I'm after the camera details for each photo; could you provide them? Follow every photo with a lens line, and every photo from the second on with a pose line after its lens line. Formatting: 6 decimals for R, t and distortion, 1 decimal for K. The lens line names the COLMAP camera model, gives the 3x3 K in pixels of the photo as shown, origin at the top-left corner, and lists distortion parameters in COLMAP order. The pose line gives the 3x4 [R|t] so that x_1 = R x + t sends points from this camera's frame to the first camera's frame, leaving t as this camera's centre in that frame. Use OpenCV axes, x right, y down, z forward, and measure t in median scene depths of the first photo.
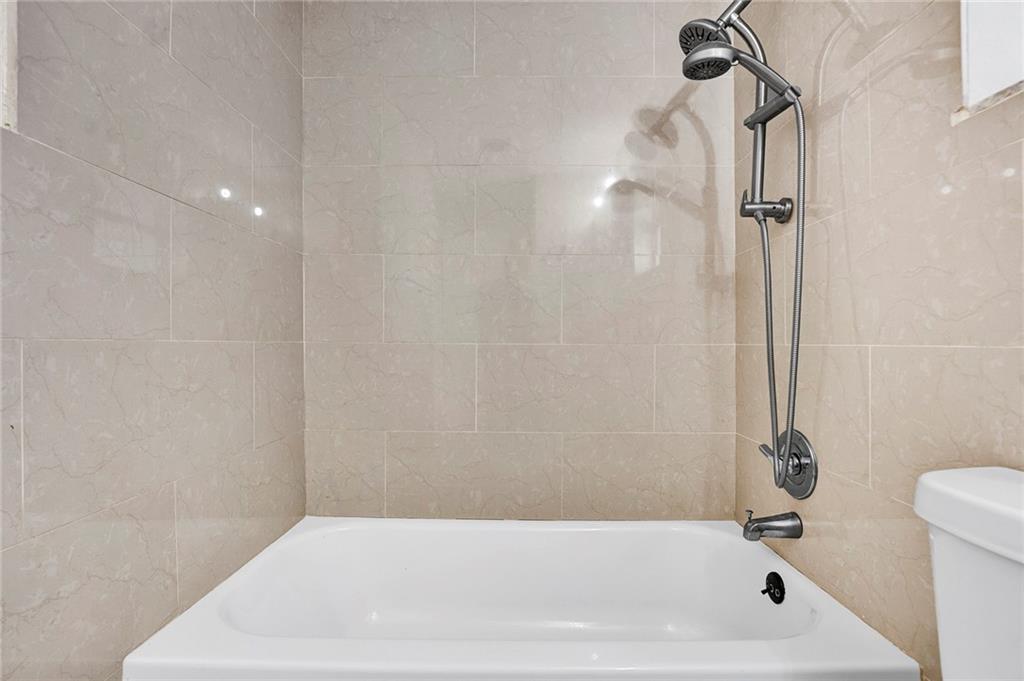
lens RADIAL K [[460.8, 0, 506.6], [0, 460.8, 343.0], [0, 0, 1]] dist [-0.018355, -0.000337]
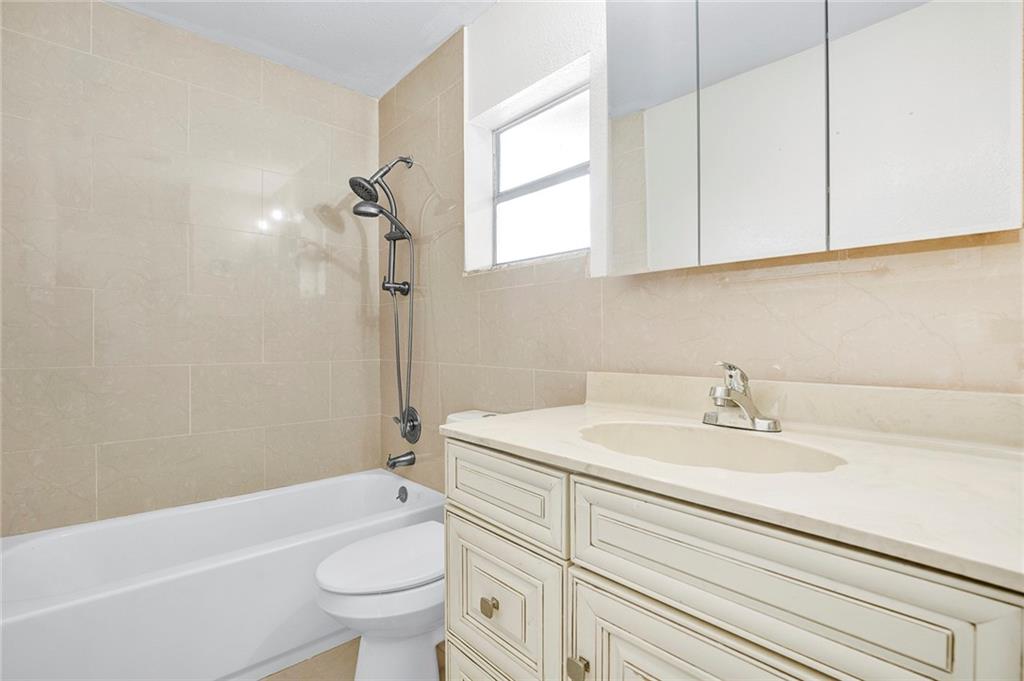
lens RADIAL K [[460.8, 0, 506.6], [0, 460.8, 343.0], [0, 0, 1]] dist [-0.018355, -0.000337]
pose [[0.740313, -0.001571, 0.672261, -0.333645], [0.009751, 0.999917, -0.008400, -0.048993], [-0.672192, 0.012774, 0.740267, -0.643737]]
